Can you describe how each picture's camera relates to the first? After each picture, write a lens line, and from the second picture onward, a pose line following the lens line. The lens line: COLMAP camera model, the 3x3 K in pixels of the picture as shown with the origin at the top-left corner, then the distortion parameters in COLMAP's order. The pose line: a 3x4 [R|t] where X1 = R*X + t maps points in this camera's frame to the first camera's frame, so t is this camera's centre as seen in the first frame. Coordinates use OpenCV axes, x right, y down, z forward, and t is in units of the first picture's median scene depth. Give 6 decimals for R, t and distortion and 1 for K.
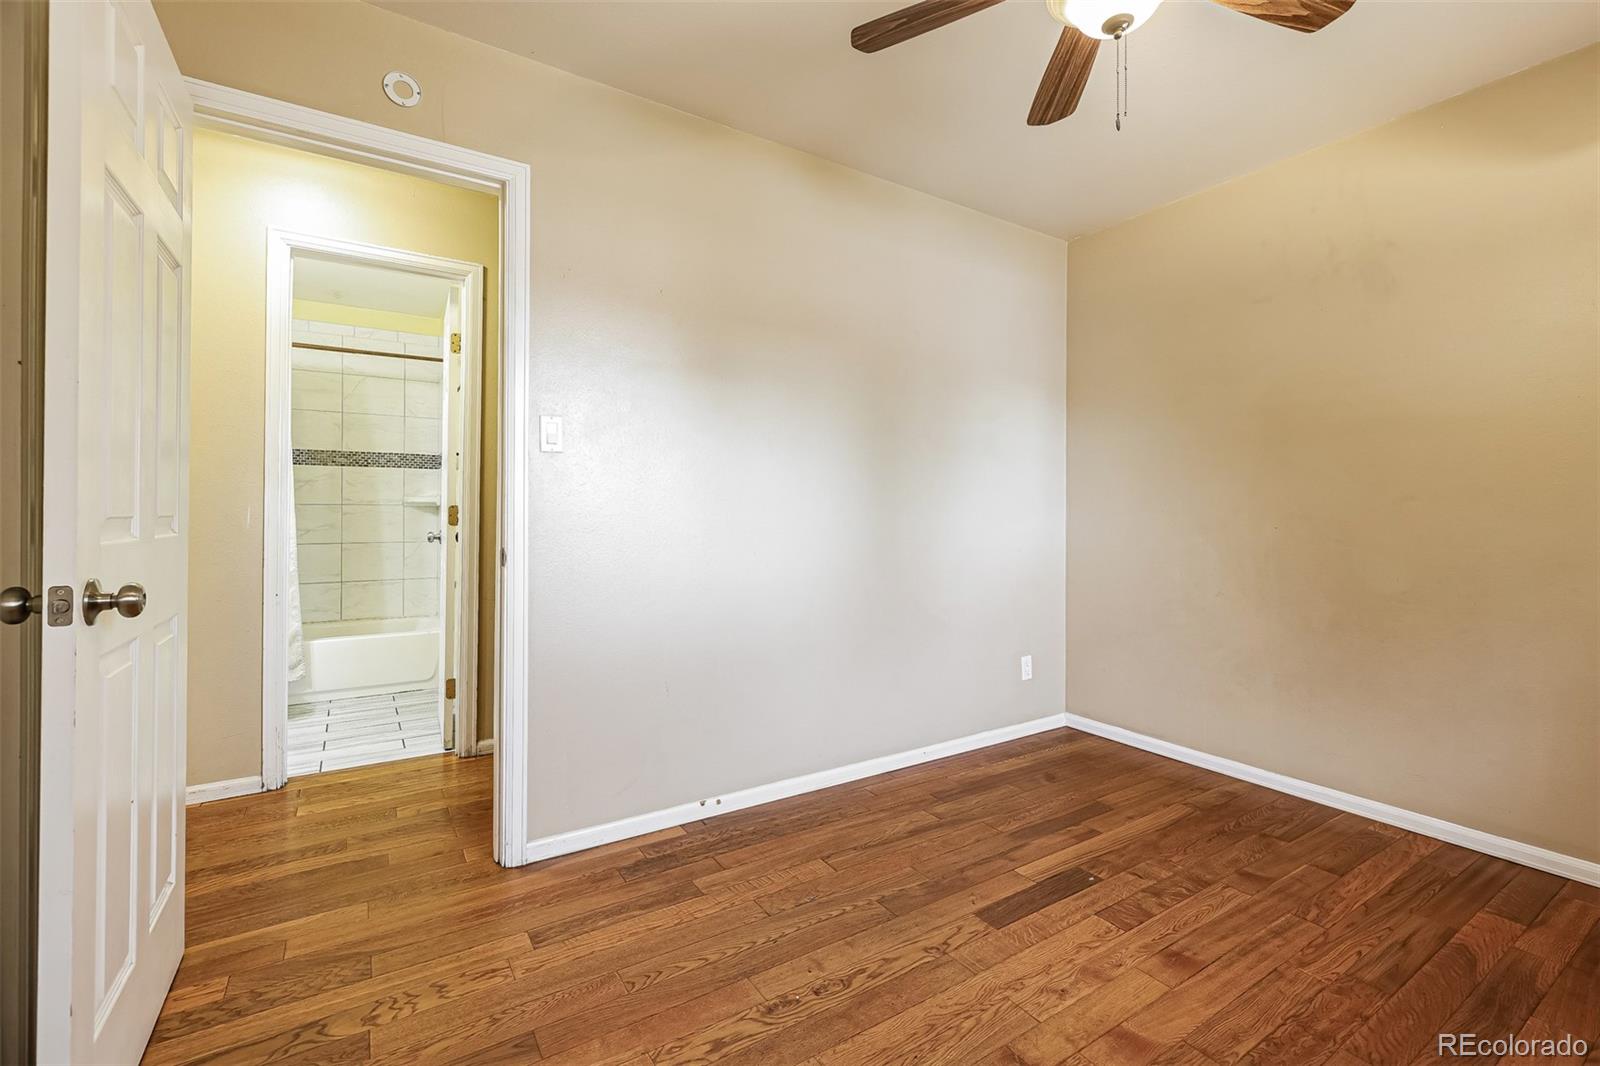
lens RADIAL K [[678.3, 0, 796.8], [0, 678.3, 521.0], [0, 0, 1]] dist [0.000002, 0.000898]
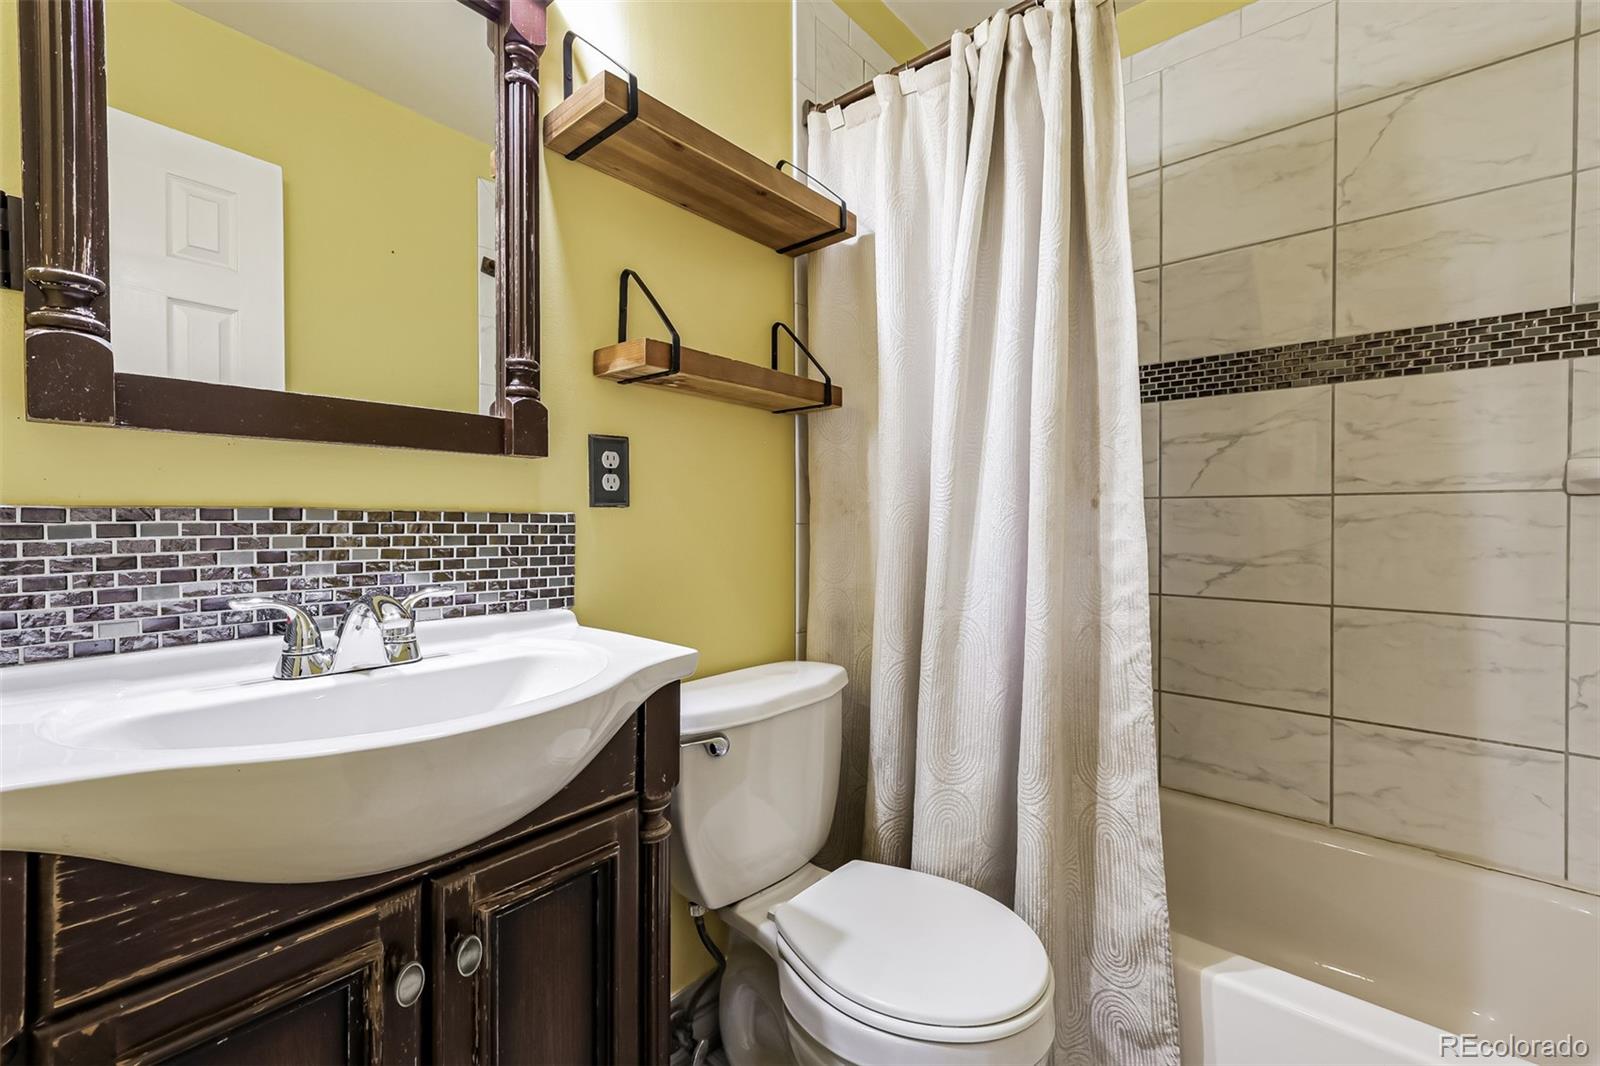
lens RADIAL K [[678.3, 0, 796.9], [0, 678.3, 531.1], [0, 0, 1]] dist [0.000002, 0.000898]
pose [[0.282150, 0.002326, -0.959368, -0.416184], [-0.001597, 0.999997, 0.001955, -0.006097], [0.959369, 0.000981, 0.282152, 0.639978]]
